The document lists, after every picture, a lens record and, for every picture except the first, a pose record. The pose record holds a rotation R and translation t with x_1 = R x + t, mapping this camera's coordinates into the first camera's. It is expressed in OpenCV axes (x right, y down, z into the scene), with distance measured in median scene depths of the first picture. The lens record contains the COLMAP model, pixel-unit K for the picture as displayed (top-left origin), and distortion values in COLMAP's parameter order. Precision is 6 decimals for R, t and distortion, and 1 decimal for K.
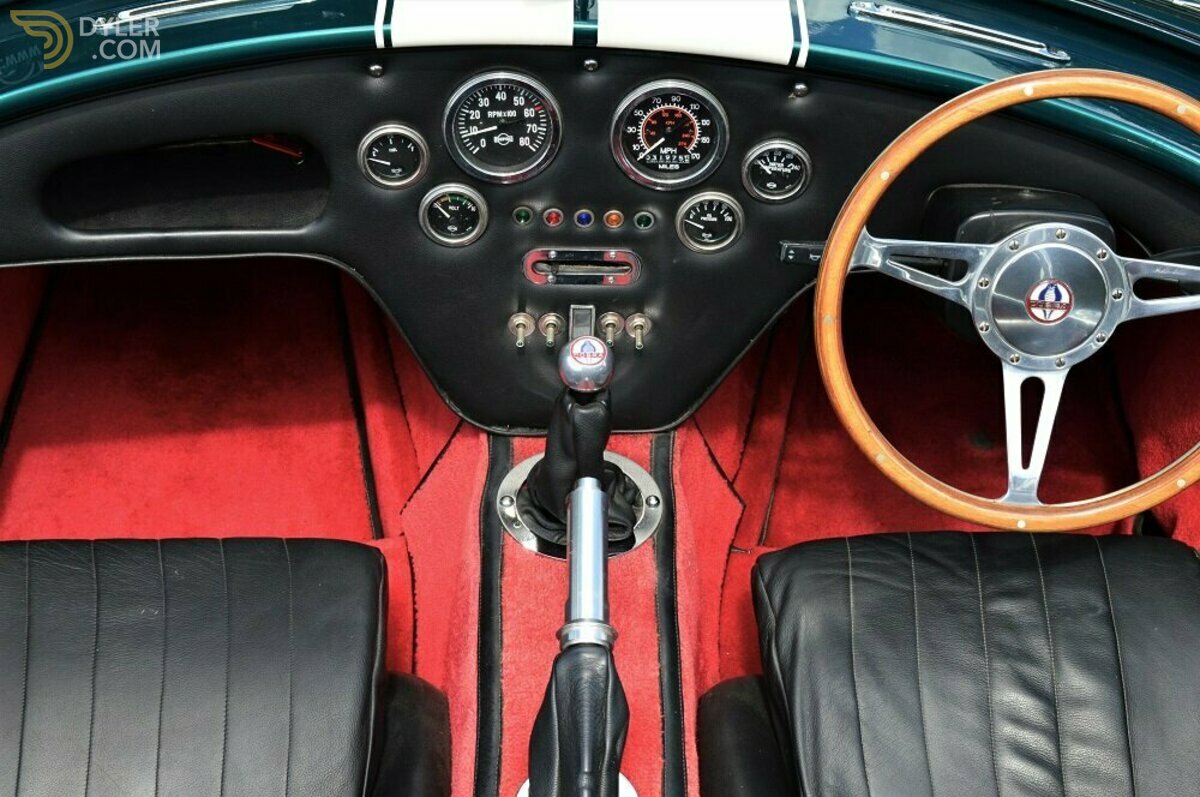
lens RADIAL K [[1957.7, 0, 602.6], [0, 1957.7, 397.4], [0, 0, 1]] dist [0.069493, 0.000000]
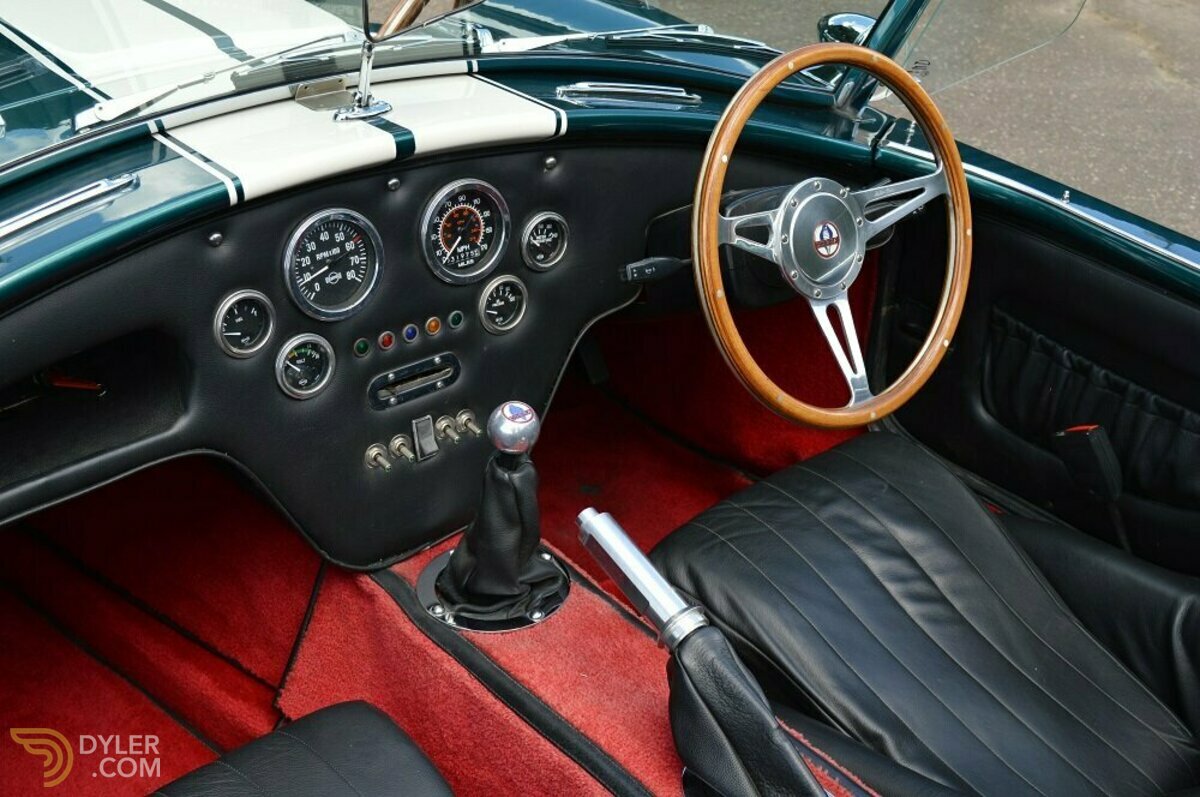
lens RADIAL K [[1341.6, 0, 602.0], [0, 1341.6, 403.2], [0, 0, 1]] dist [-0.039638, 0.000000]
pose [[0.778674, -0.328572, 0.534516, -0.347859], [0.419251, 0.906283, -0.053658, 0.029555], [-0.466792, 0.265878, 0.843454, 0.340318]]
